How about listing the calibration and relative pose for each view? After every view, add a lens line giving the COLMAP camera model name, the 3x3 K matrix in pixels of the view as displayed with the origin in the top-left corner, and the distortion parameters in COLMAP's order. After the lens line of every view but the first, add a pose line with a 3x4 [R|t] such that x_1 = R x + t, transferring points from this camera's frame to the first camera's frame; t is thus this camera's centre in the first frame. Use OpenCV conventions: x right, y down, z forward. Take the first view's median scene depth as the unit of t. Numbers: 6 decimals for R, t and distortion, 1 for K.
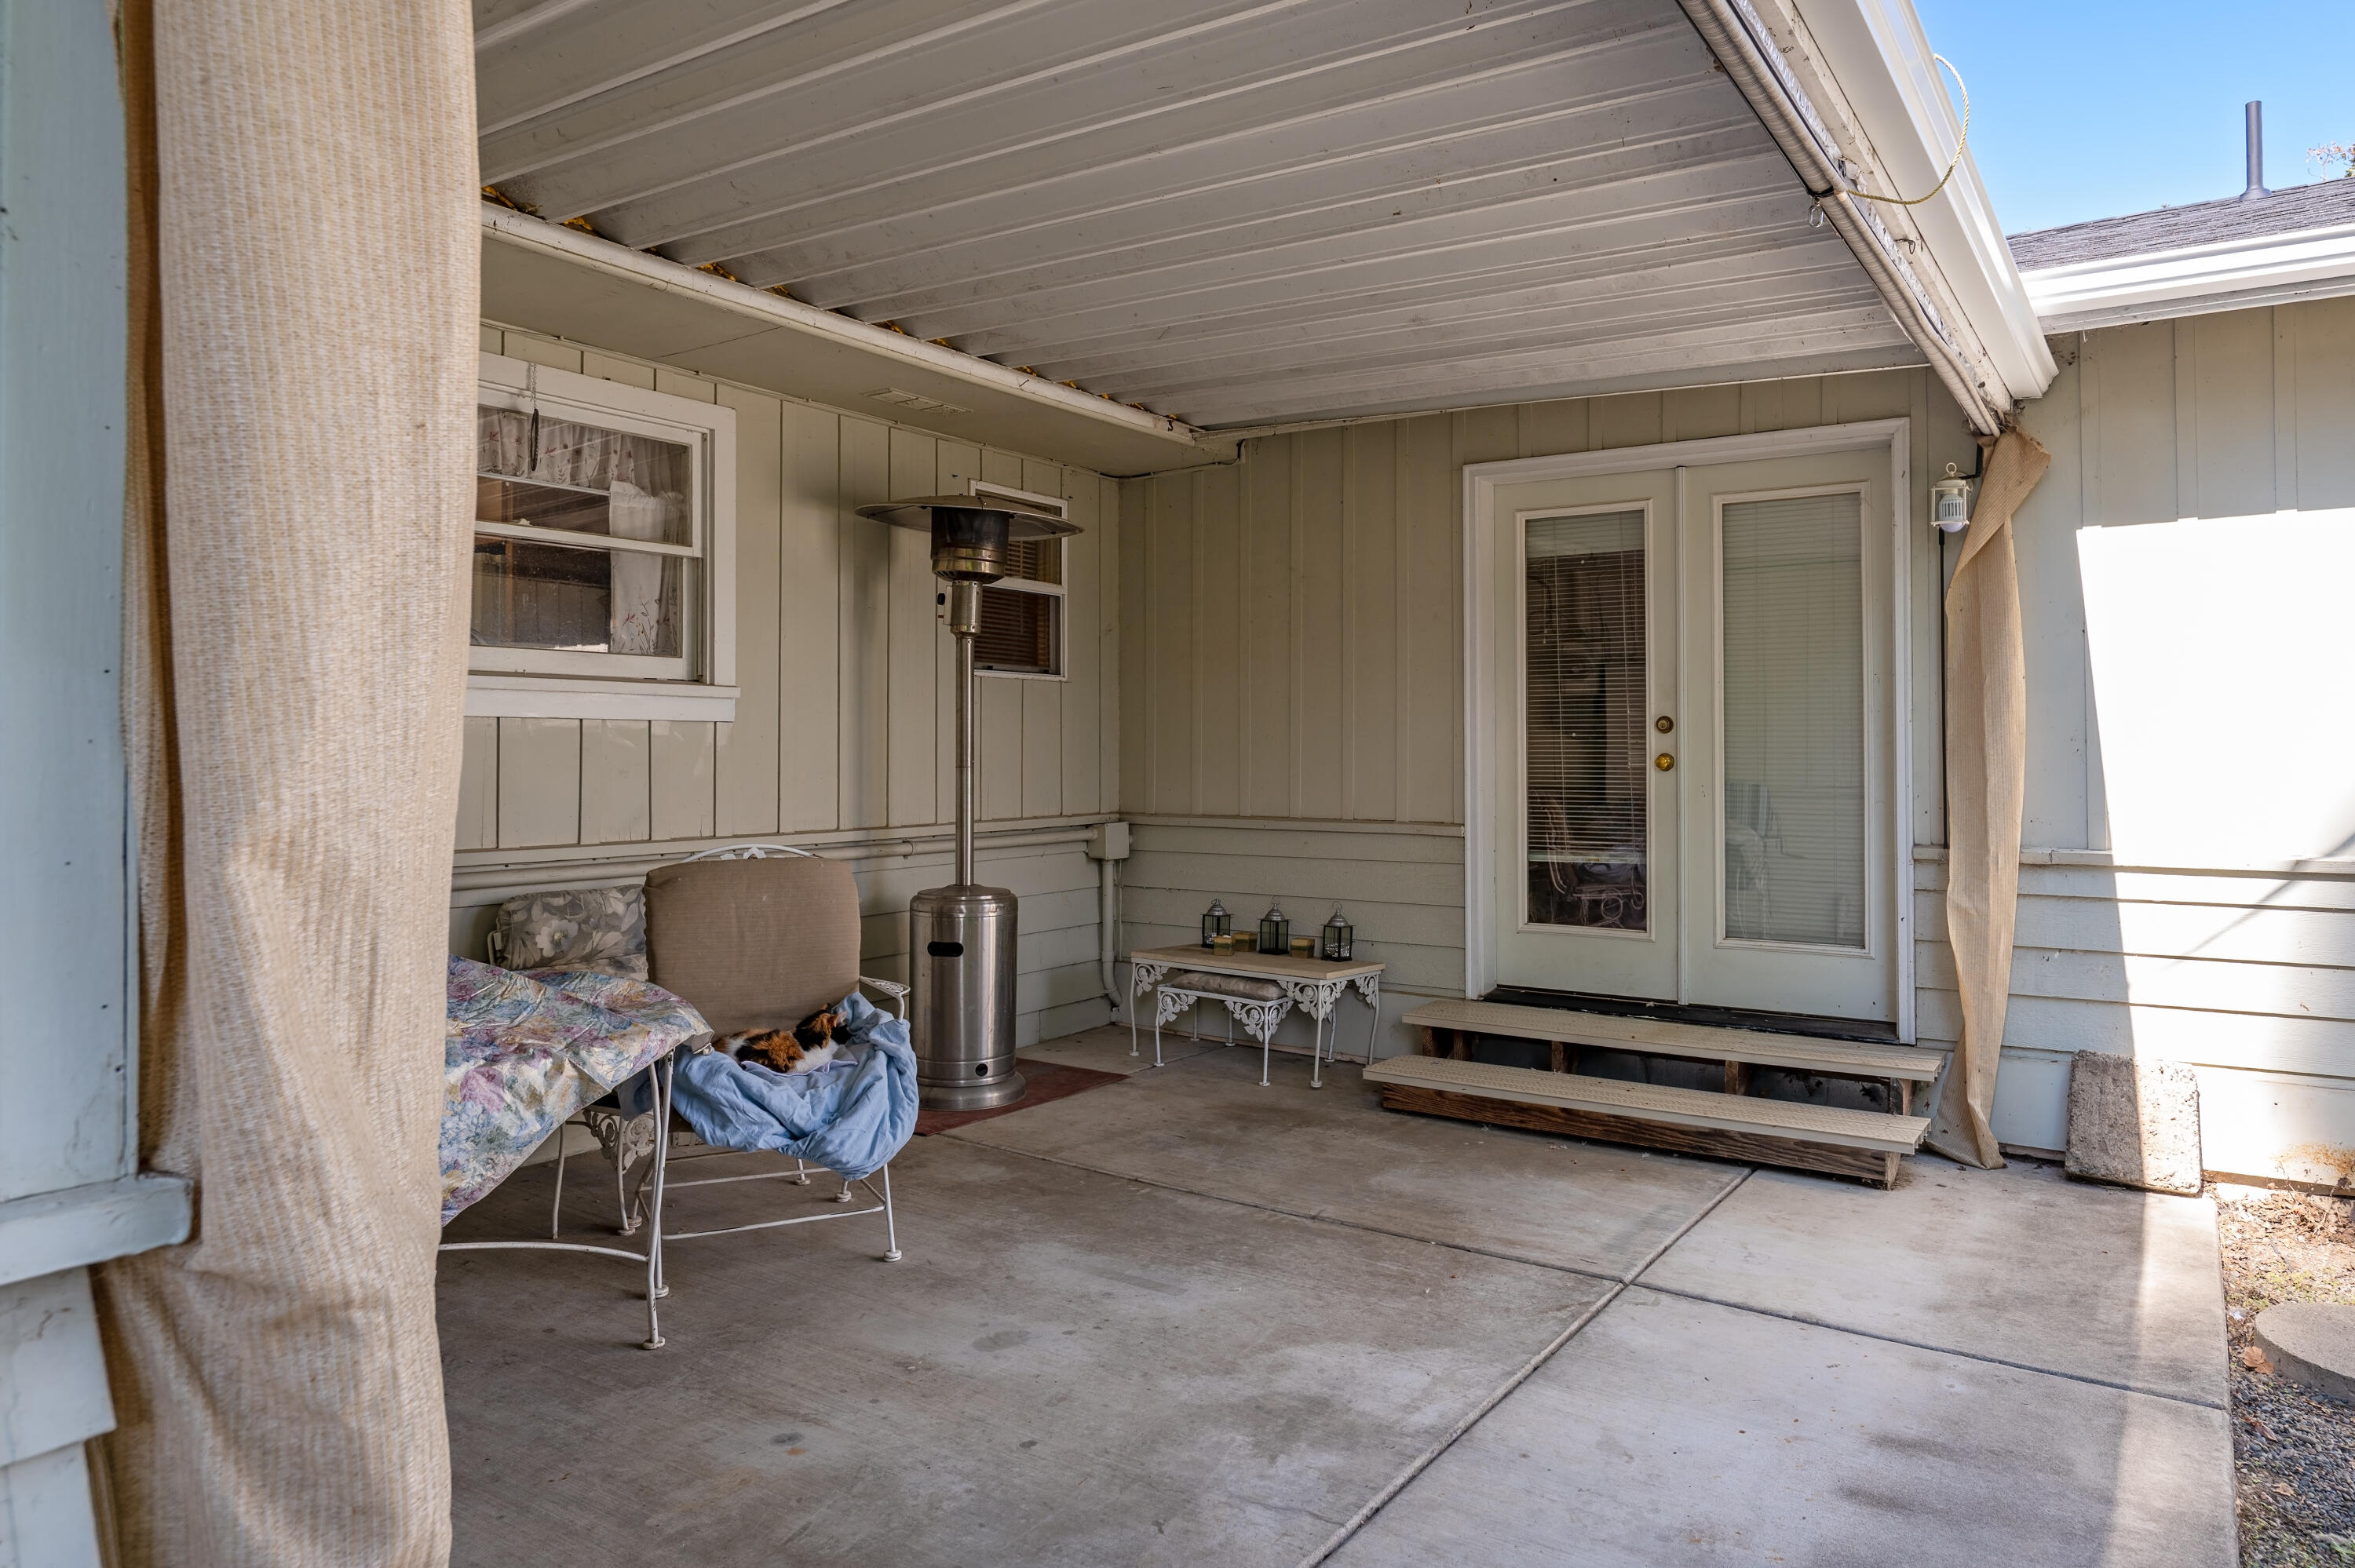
lens RADIAL K [[1513.1, 0, 1232.3], [0, 1513.1, 700.3], [0, 0, 1]] dist [-0.018583, -0.001629]
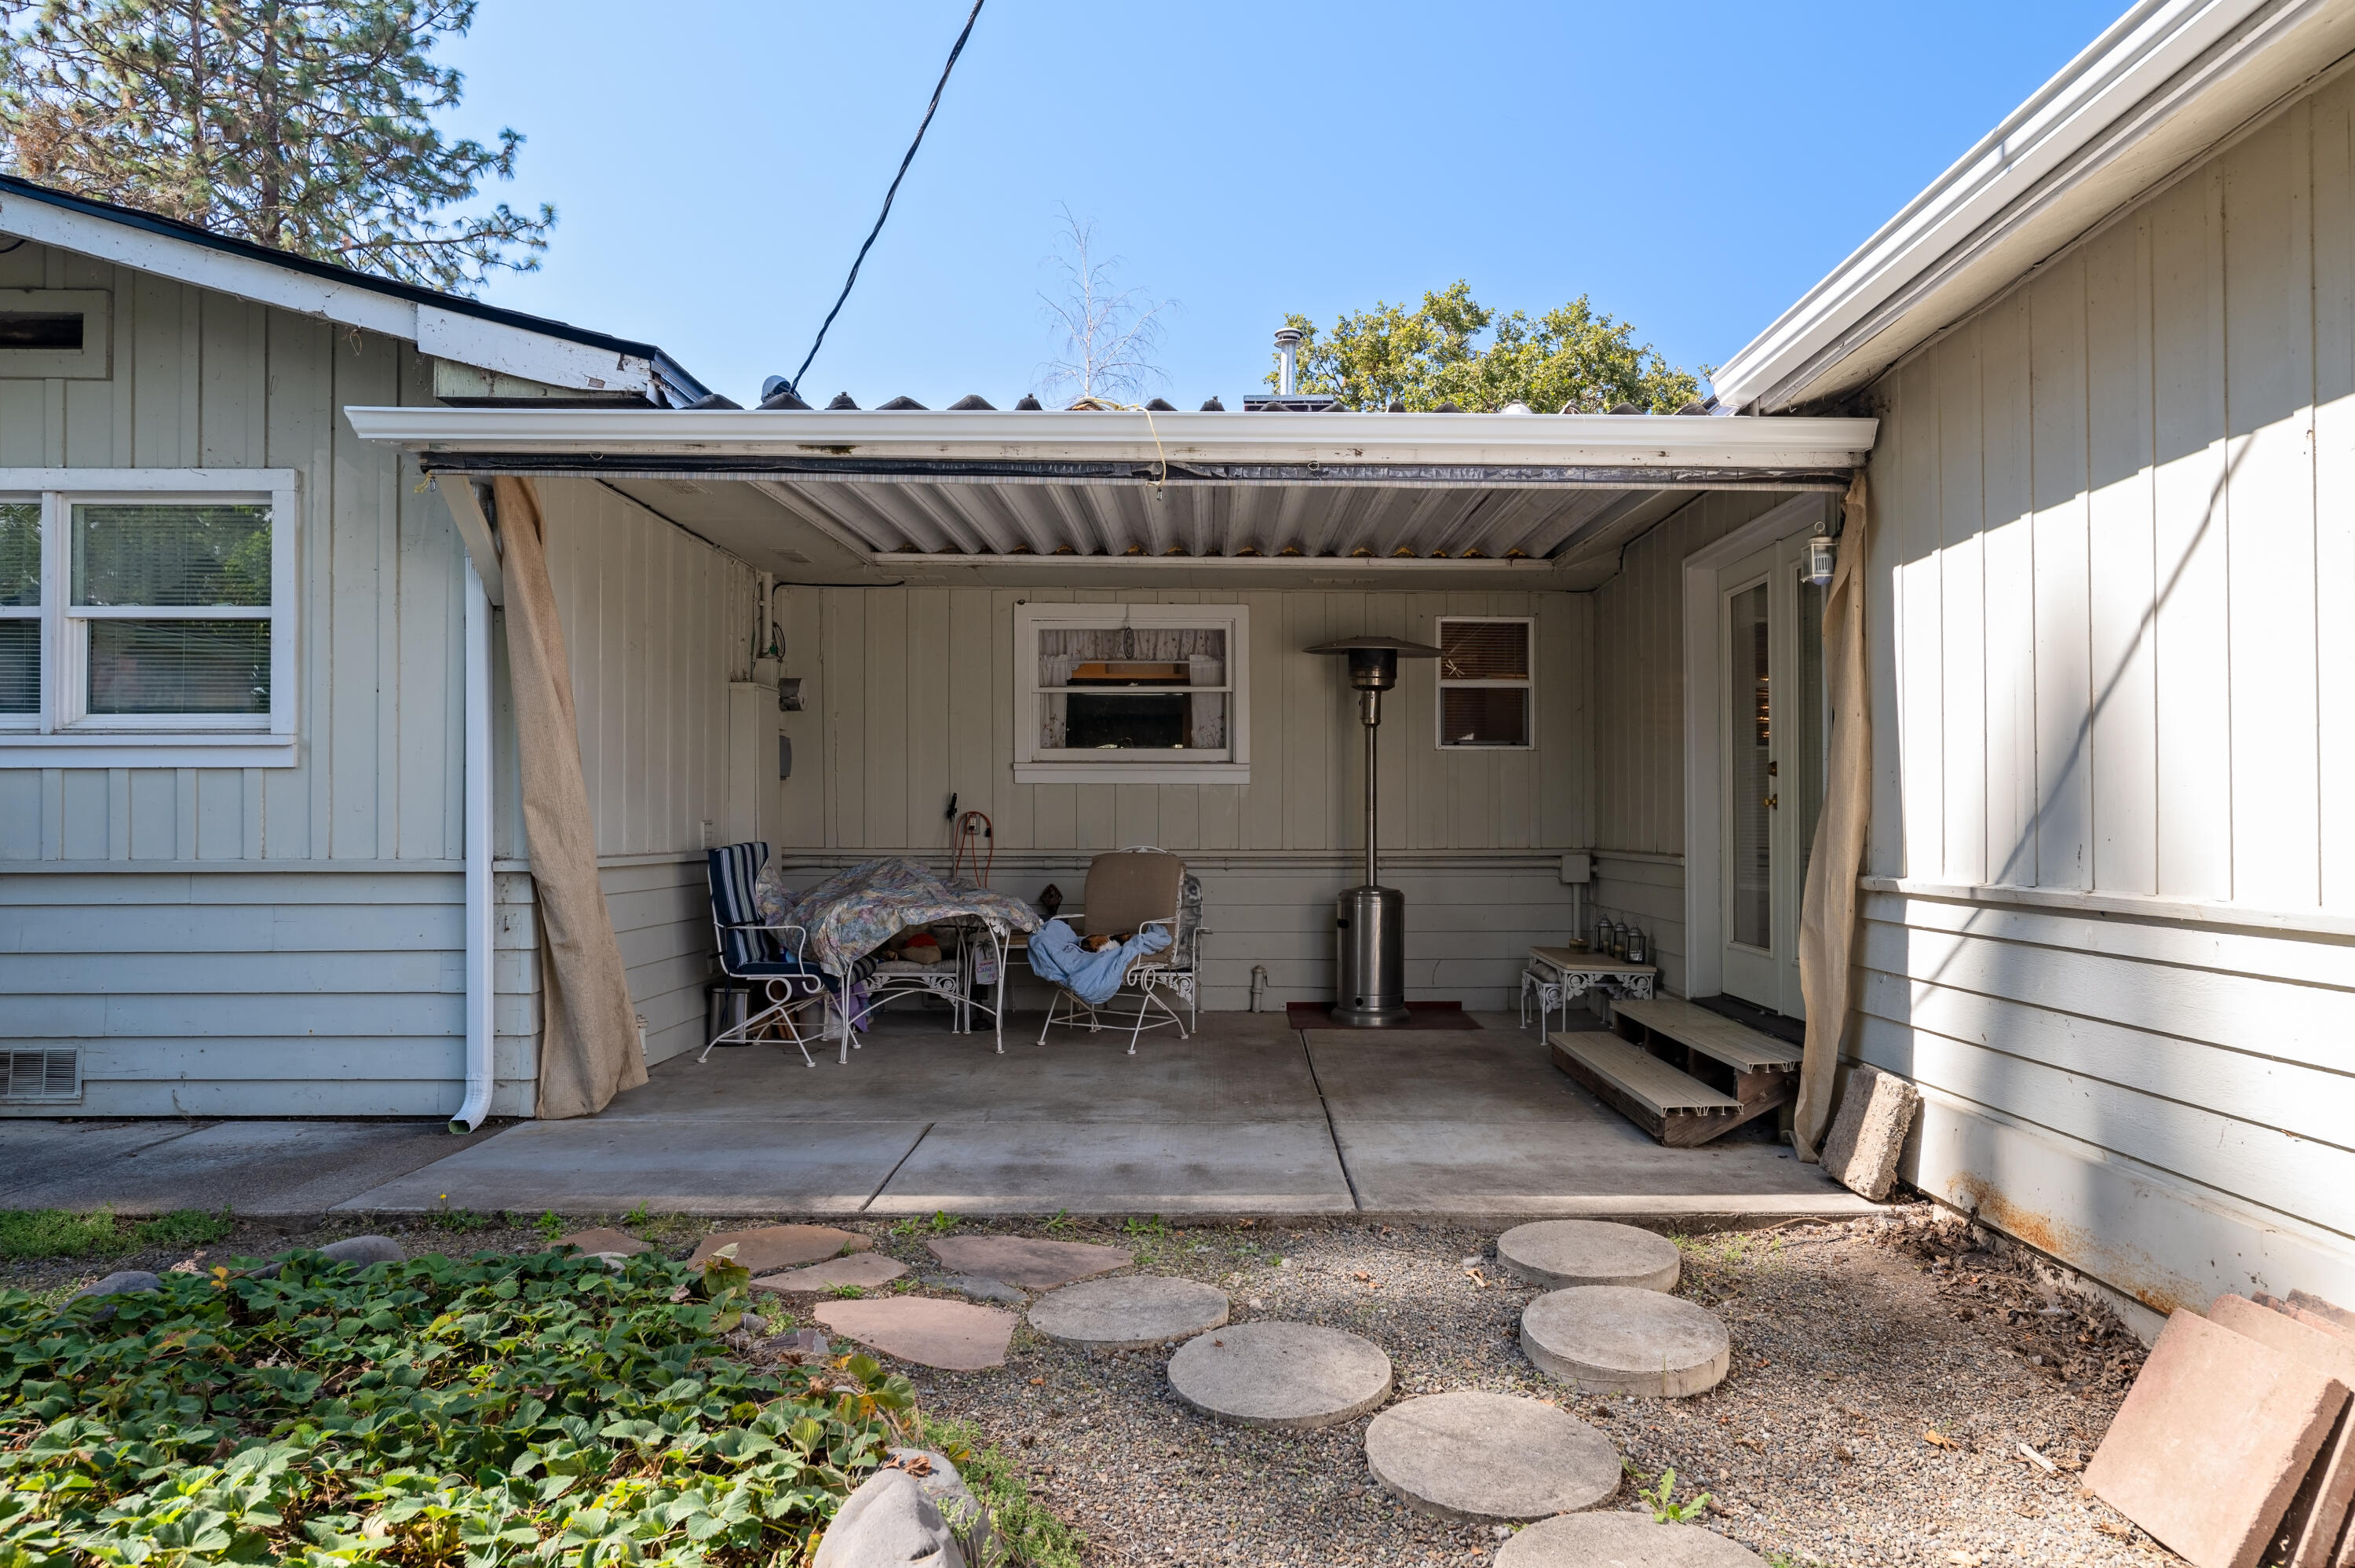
lens RADIAL K [[1513.1, 0, 1184.8], [0, 1513.1, 802.4], [0, 0, 1]] dist [-0.018583, -0.001629]
pose [[0.506919, -0.012460, -0.861904, 1.297310], [0.026296, 0.999654, 0.001015, 0.035770], [0.861593, -0.023179, 0.507071, 0.052392]]
